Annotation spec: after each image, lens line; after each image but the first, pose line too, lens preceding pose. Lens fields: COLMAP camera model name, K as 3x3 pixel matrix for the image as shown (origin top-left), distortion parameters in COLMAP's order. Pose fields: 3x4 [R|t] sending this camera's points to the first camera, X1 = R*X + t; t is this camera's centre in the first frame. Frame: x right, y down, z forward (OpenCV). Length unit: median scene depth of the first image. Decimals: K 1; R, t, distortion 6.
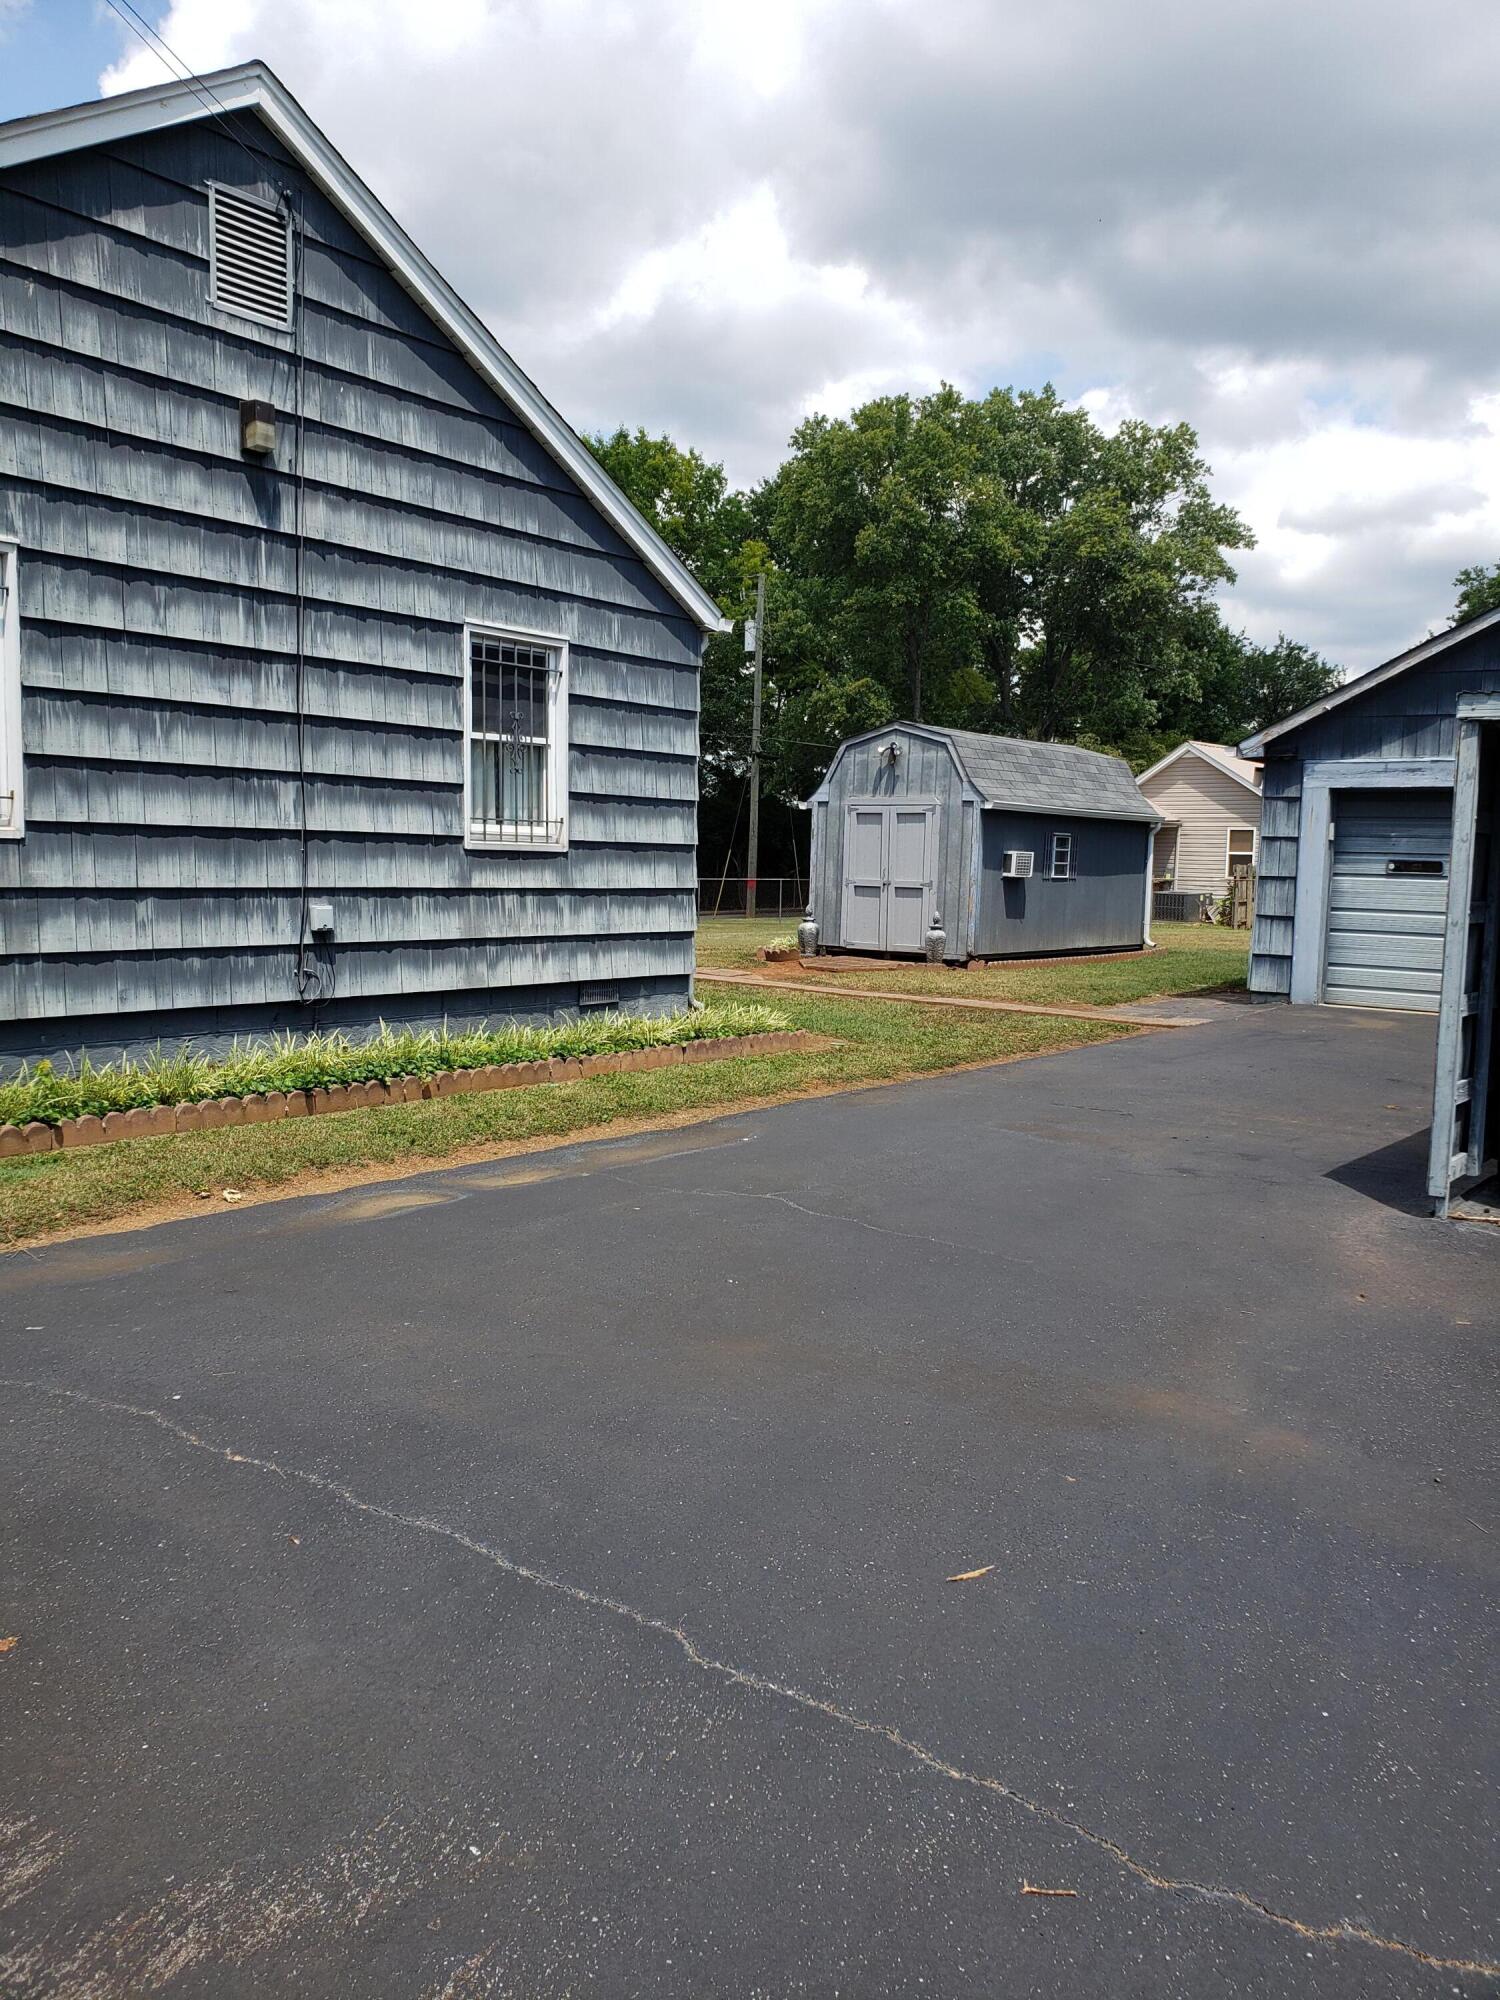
lens RADIAL K [[1533.6, 0, 793.8], [0, 1533.6, 956.8], [0, 0, 1]] dist [0.049636, 0.003800]
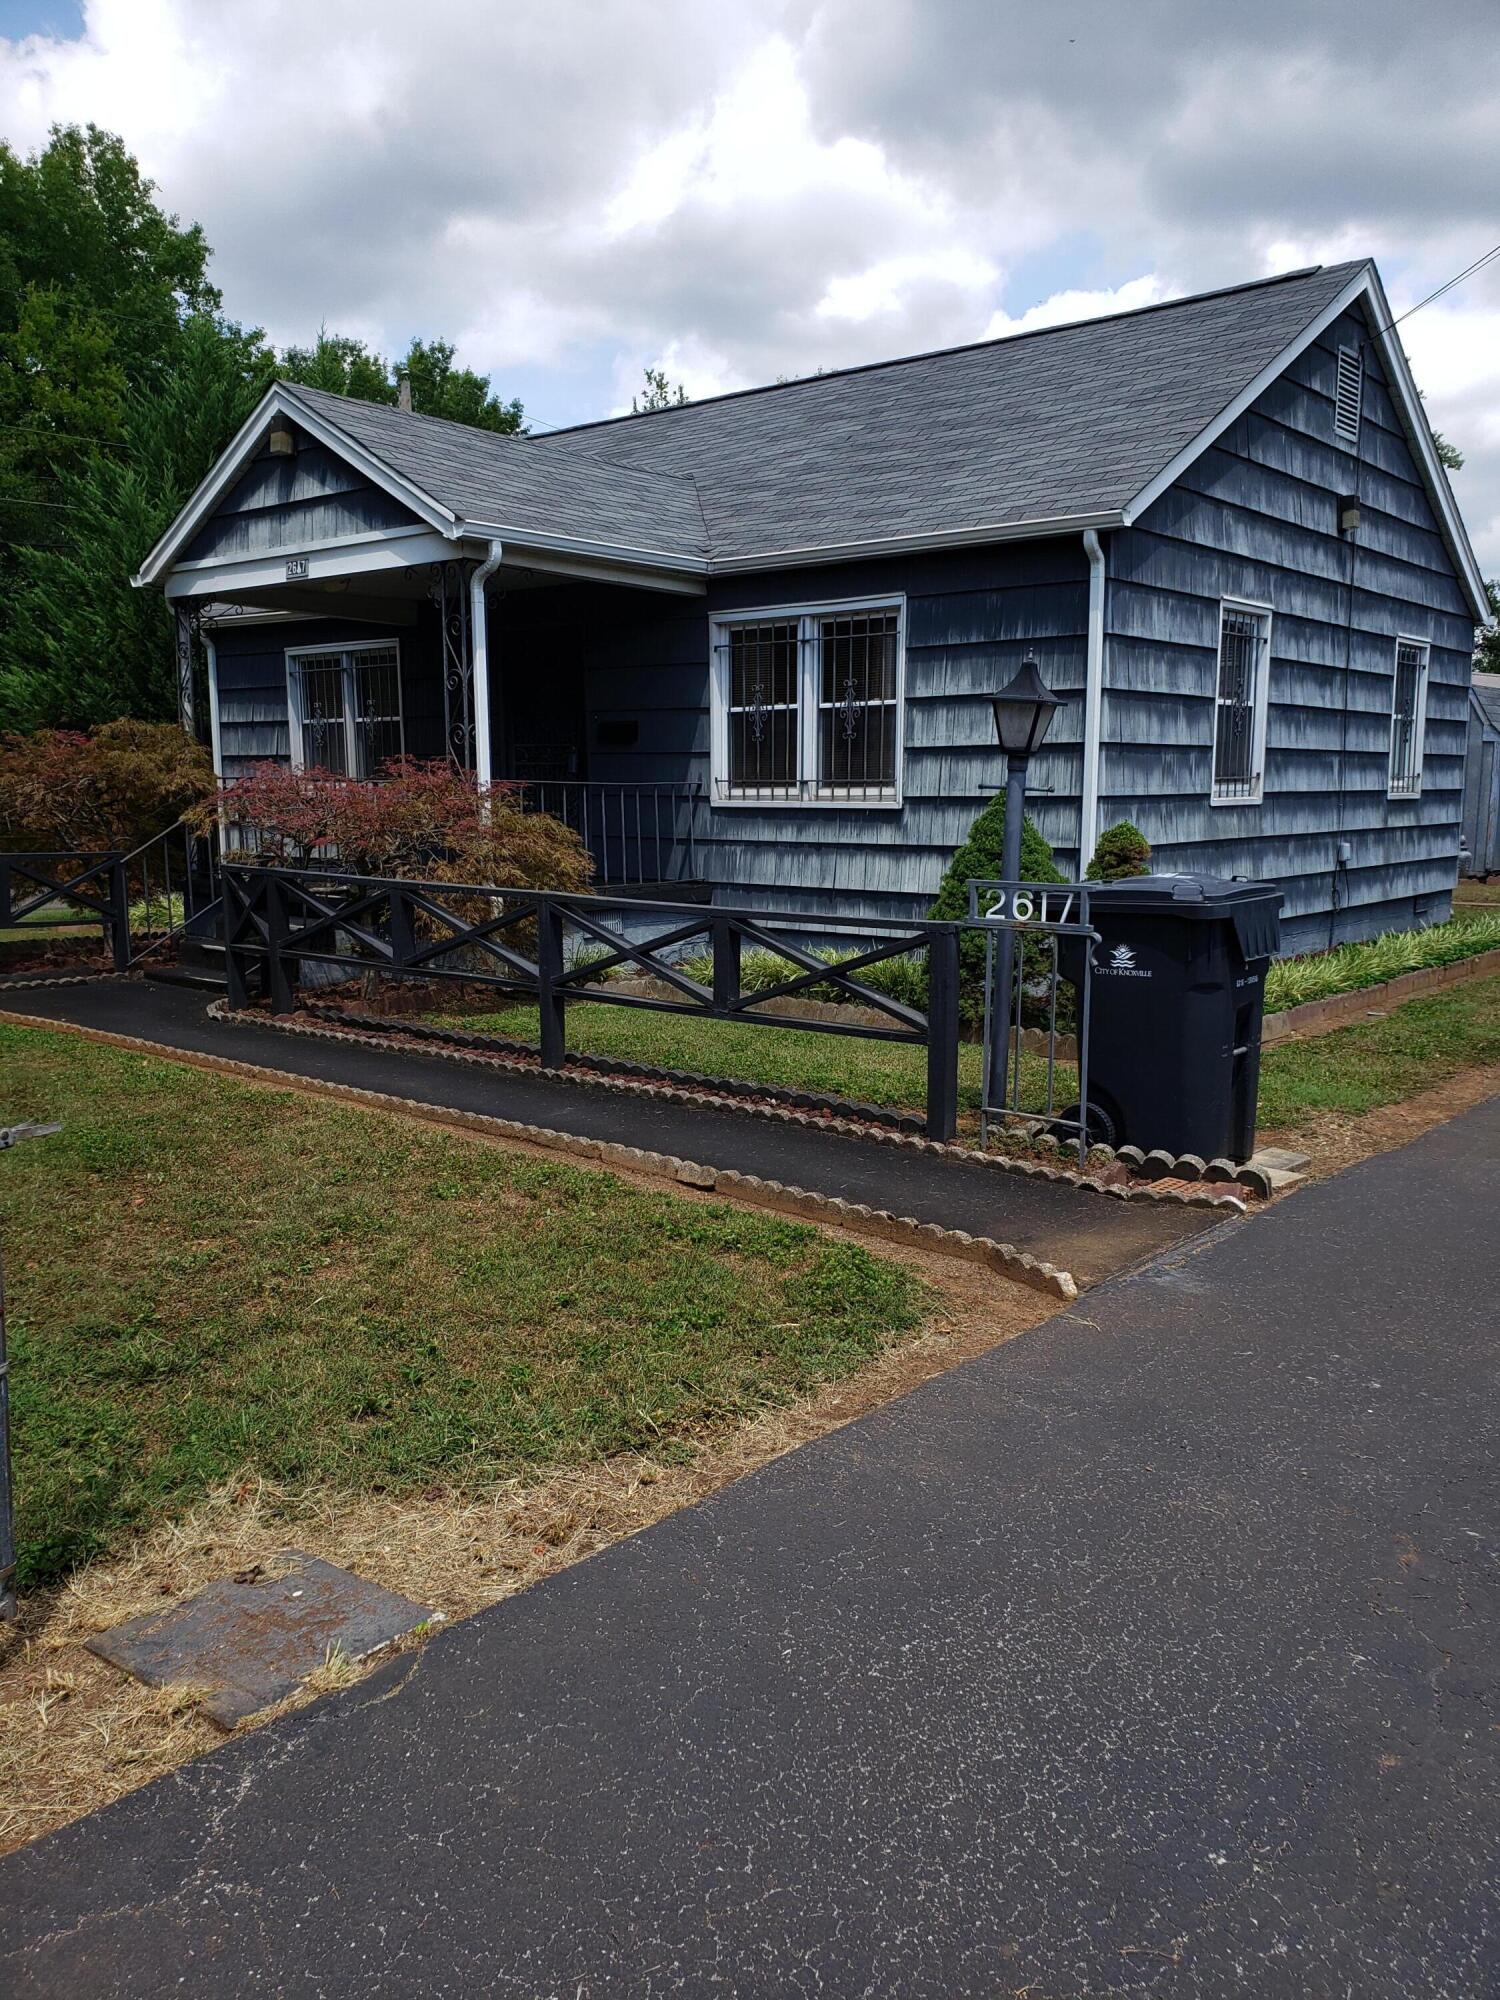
lens RADIAL K [[1547.2, 0, 747.4], [0, 1547.2, 1013.0], [0, 0, 1]] dist [0.024384, 0.004773]
pose [[0.998743, -0.015188, -0.047760, -0.532119], [0.019182, 0.996255, 0.084305, -0.005873], [0.046301, -0.085116, 0.995295, -0.325174]]
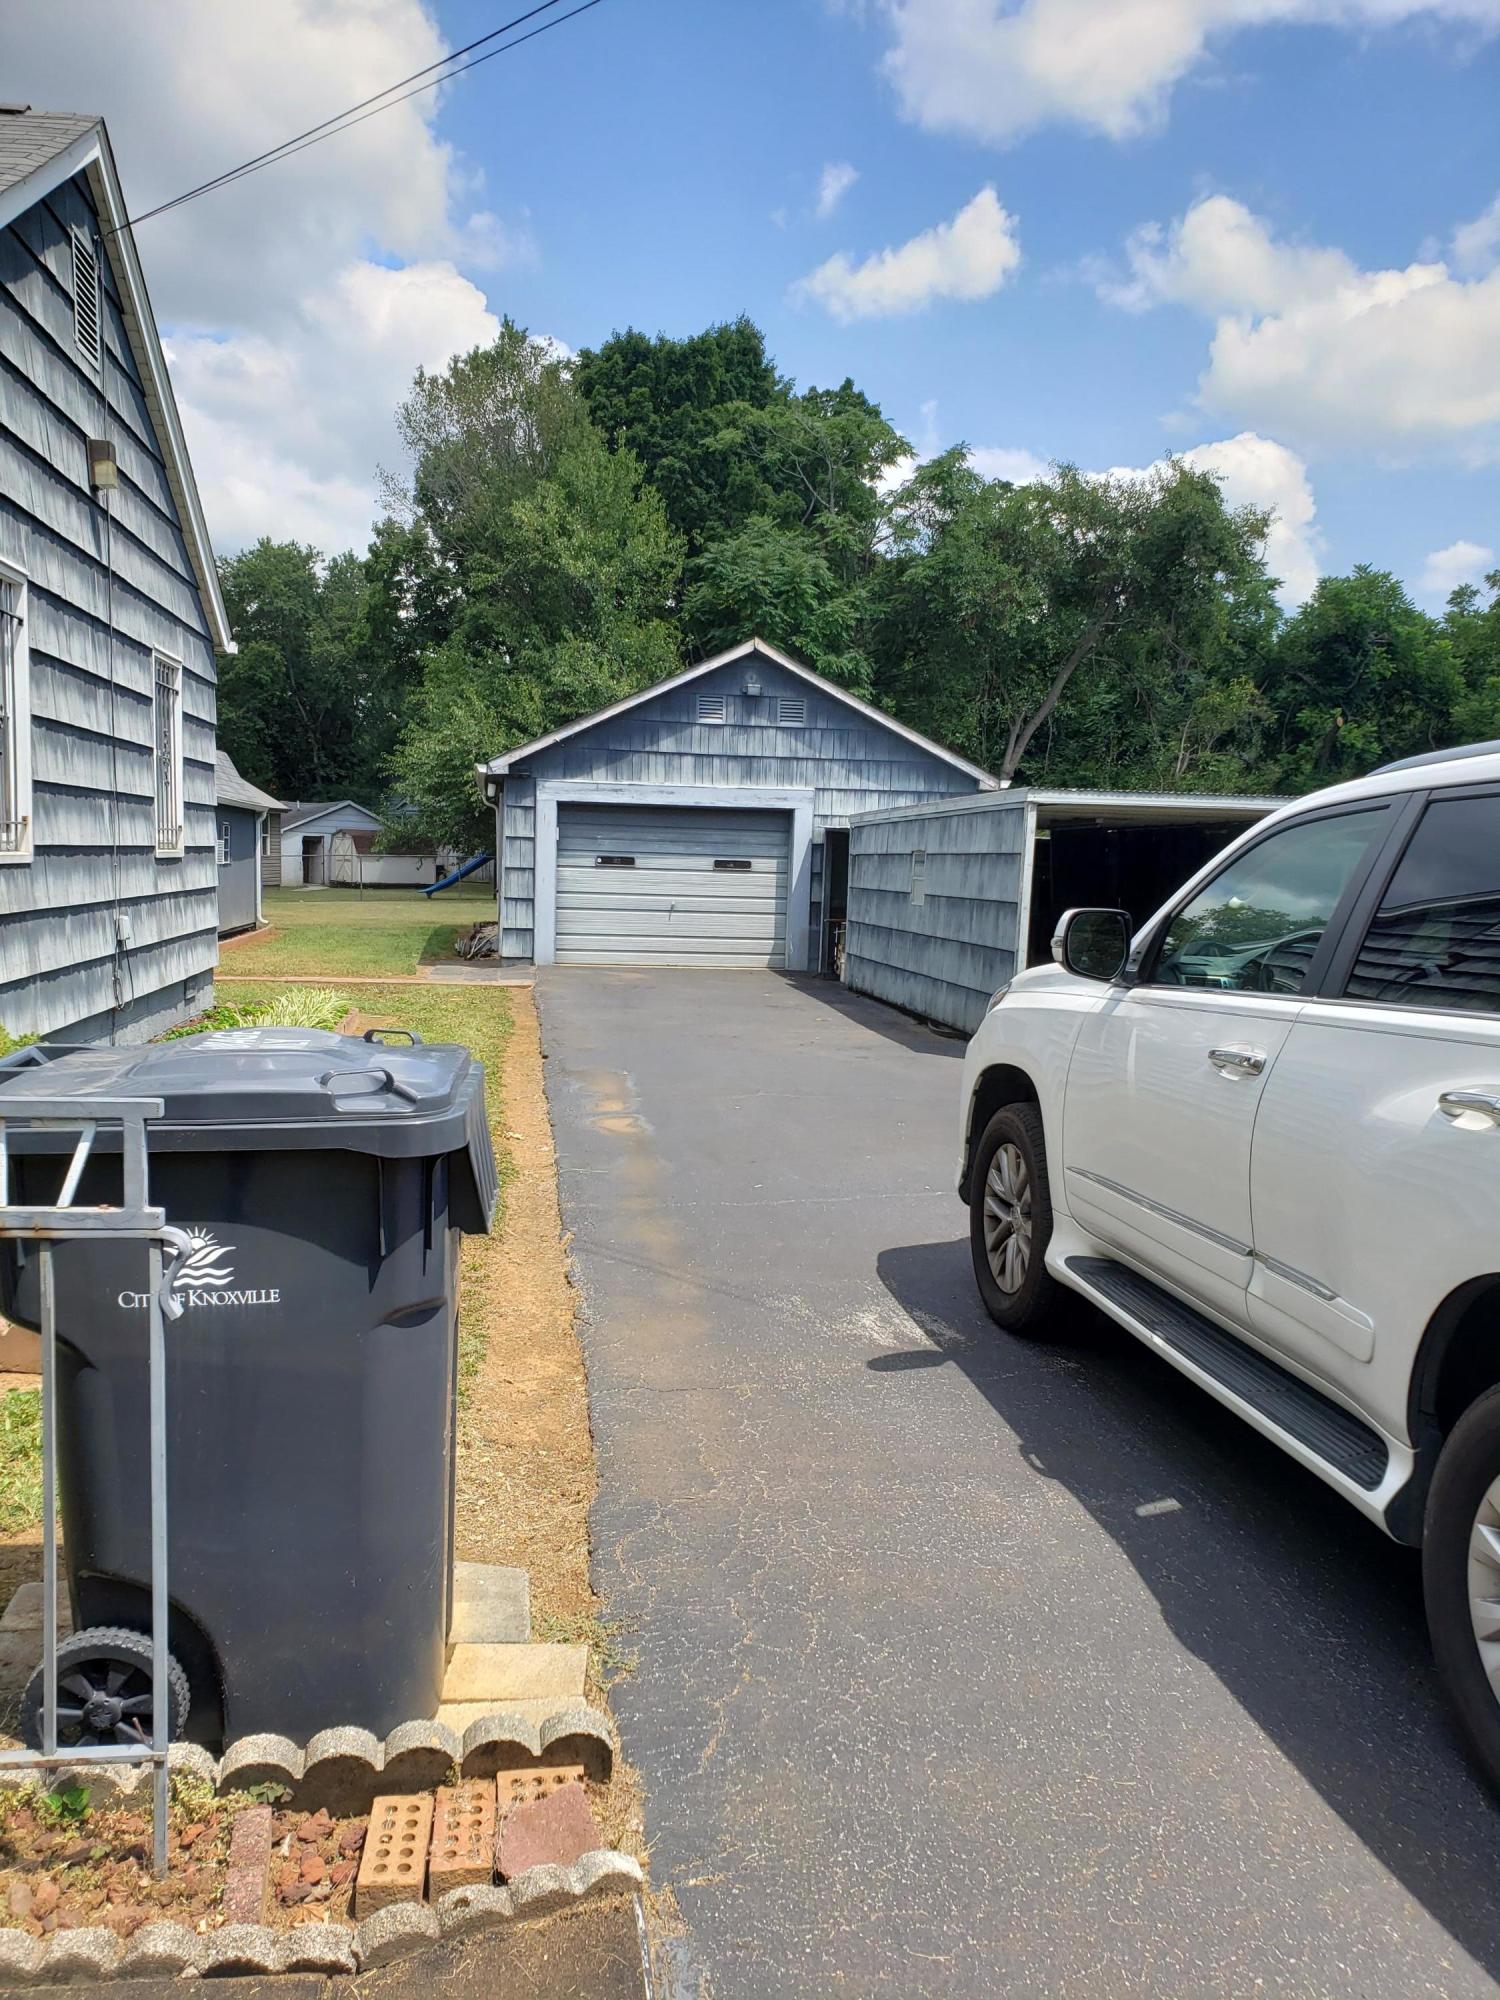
lens RADIAL K [[1547.2, 0, 747.4], [0, 1547.2, 1013.0], [0, 0, 1]] dist [0.024384, 0.004773]
pose [[0.686971, -0.075861, 0.722715, -0.527691], [0.031981, 0.996729, 0.074224, -0.021757], [-0.725981, -0.027876, 0.687149, -0.035920]]
